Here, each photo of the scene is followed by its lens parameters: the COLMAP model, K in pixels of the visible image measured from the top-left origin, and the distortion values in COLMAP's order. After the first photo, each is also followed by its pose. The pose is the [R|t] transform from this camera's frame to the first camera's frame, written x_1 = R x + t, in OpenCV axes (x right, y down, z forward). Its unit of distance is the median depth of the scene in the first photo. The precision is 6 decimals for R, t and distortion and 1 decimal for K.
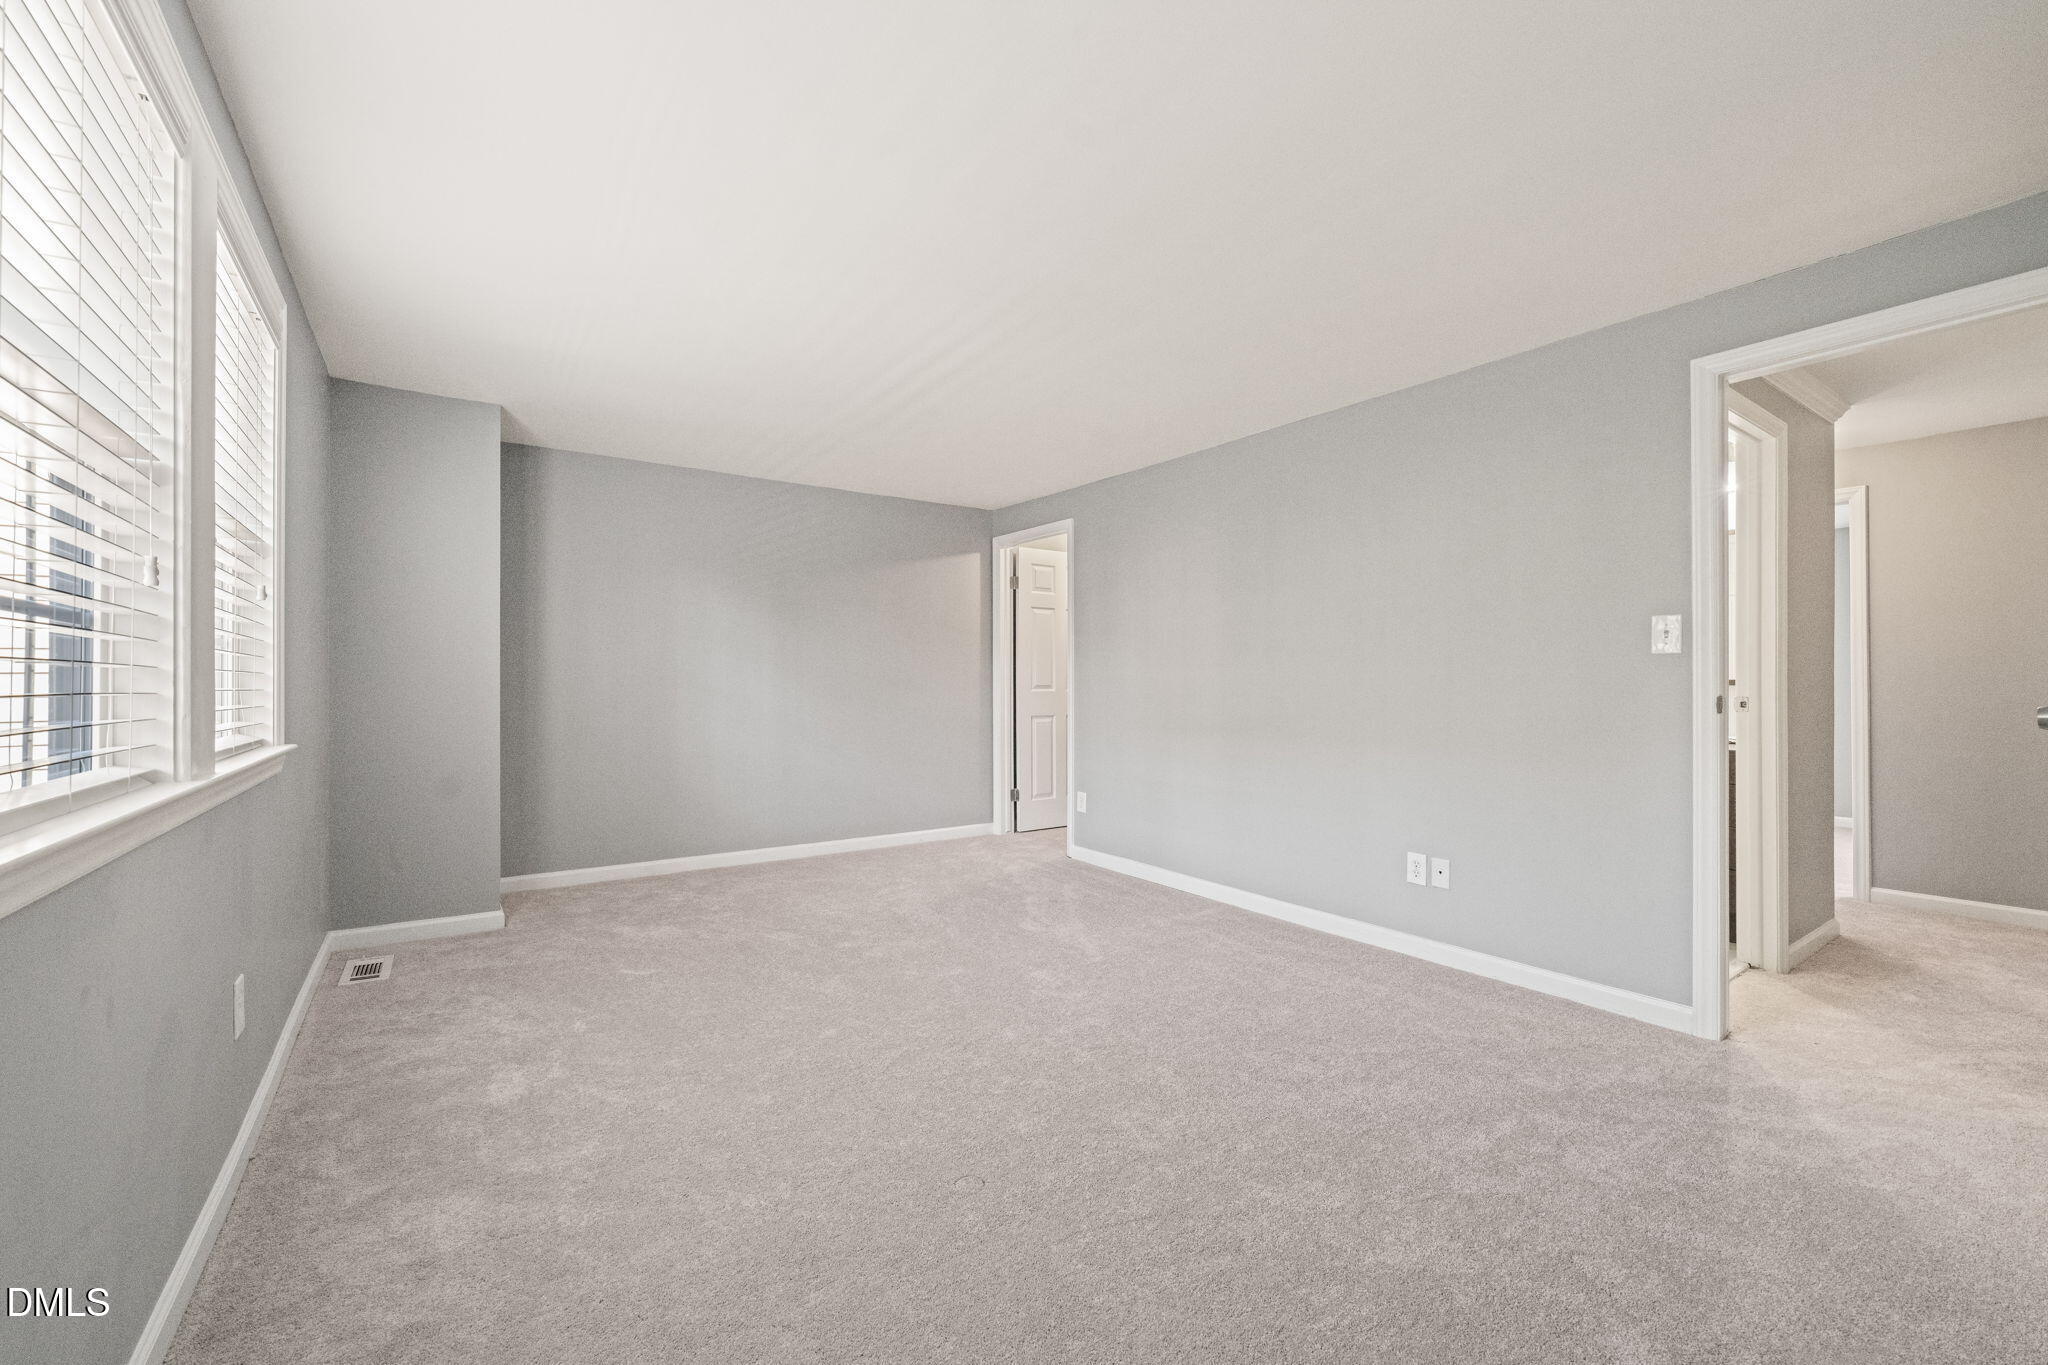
lens RADIAL K [[819.1, 0, 1016.5], [0, 819.1, 669.8], [0, 0, 1]] dist [0.000557, -0.000065]
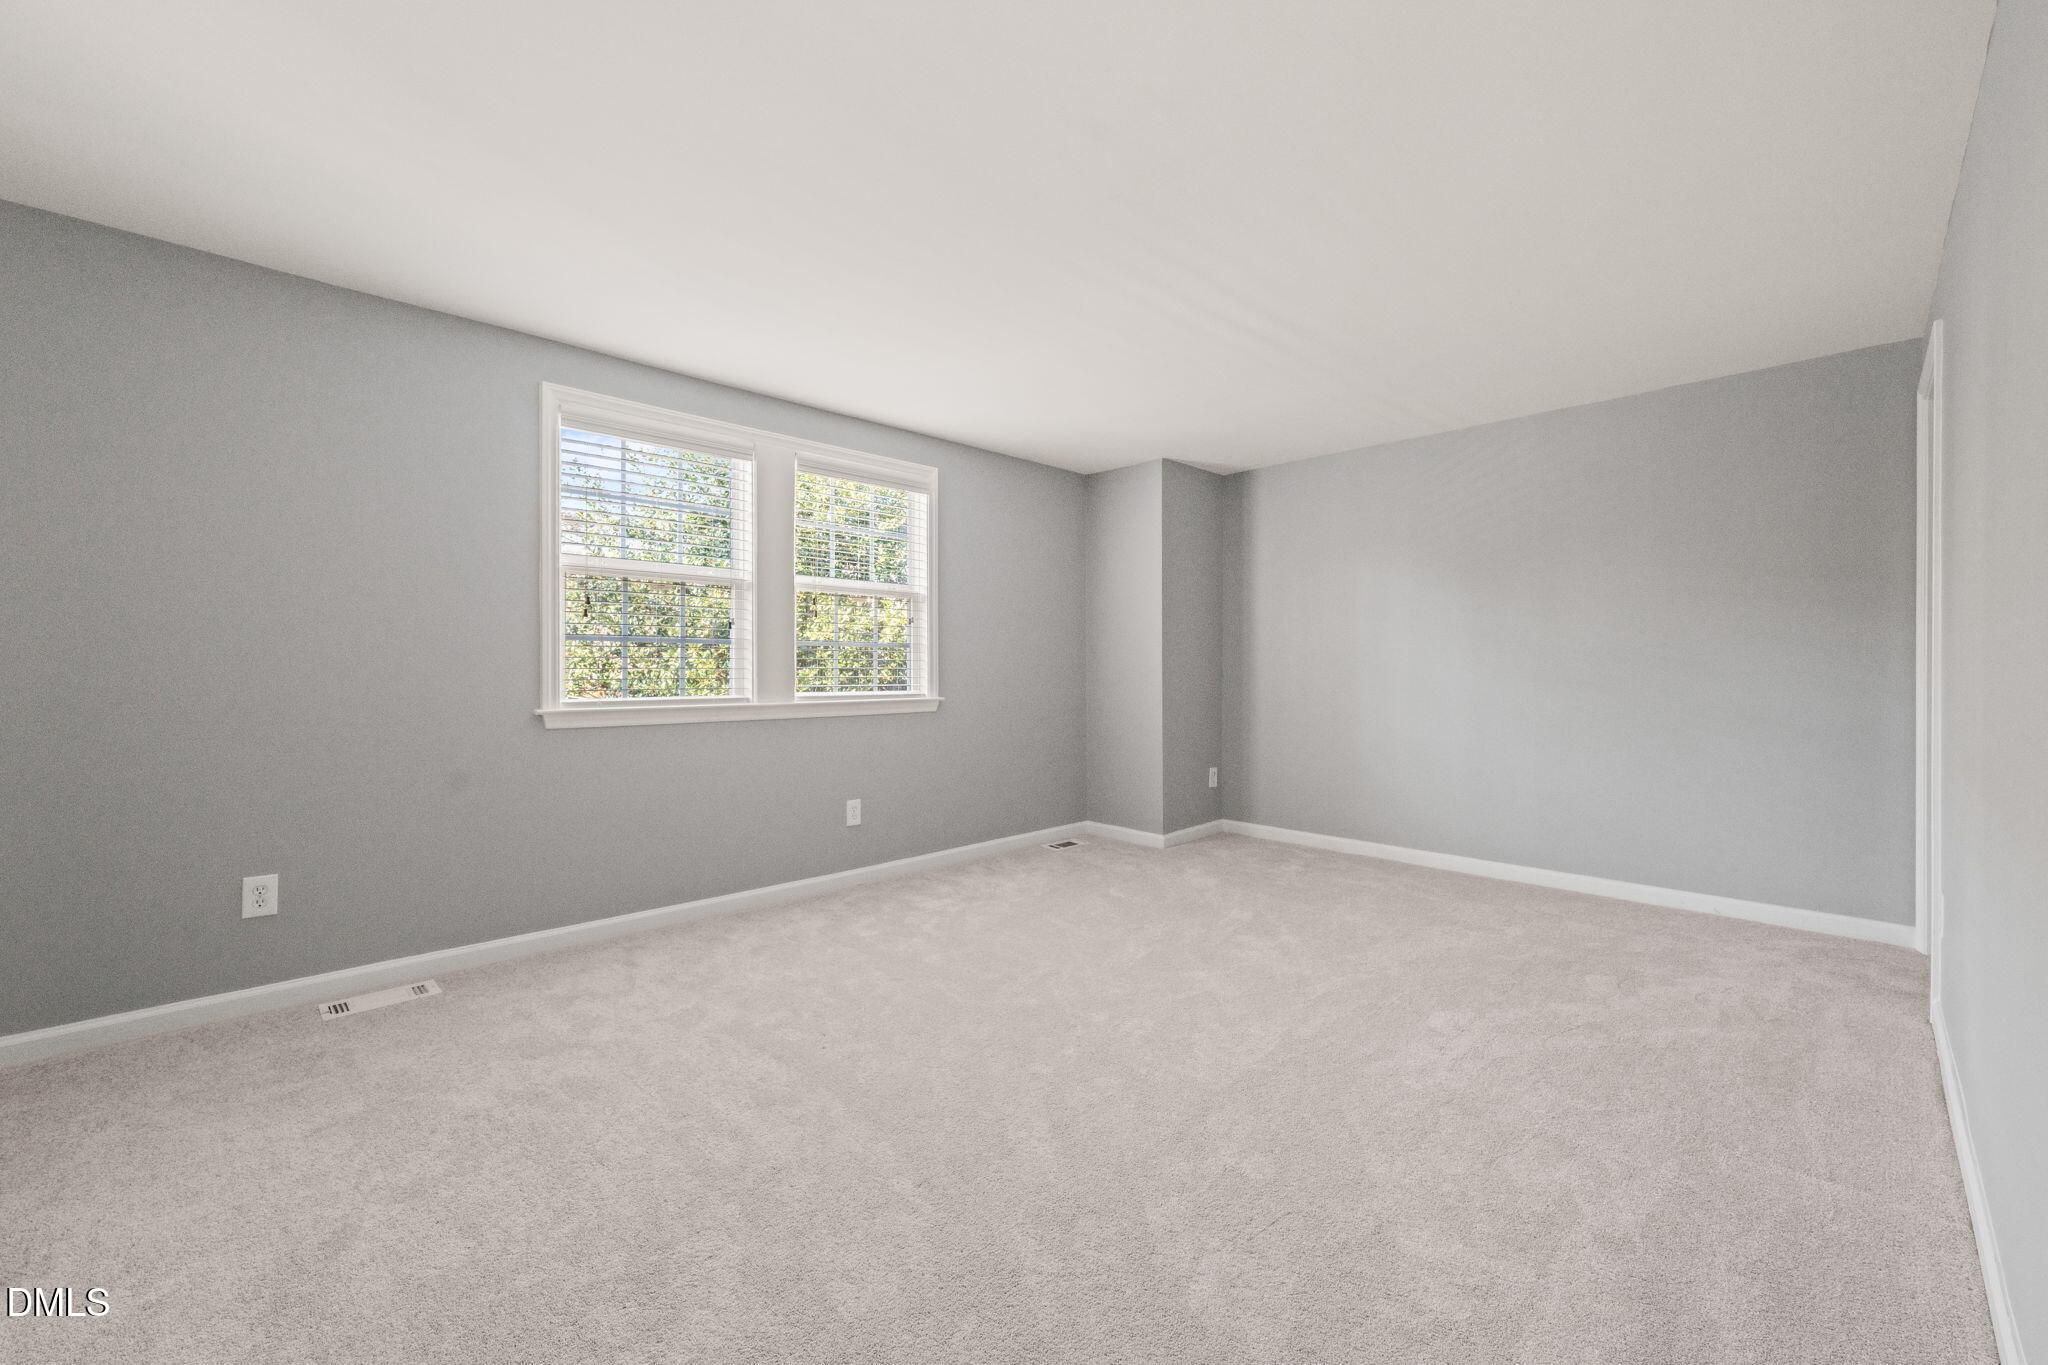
lens RADIAL K [[819.1, 0, 1016.5], [0, 819.1, 669.8], [0, 0, 1]] dist [0.000557, -0.000065]
pose [[0.151339, 0.003584, -0.988475, 0.686709], [0.017359, 0.999830, 0.006283, 0.009782], [0.988330, -0.018110, 0.151251, 0.584537]]
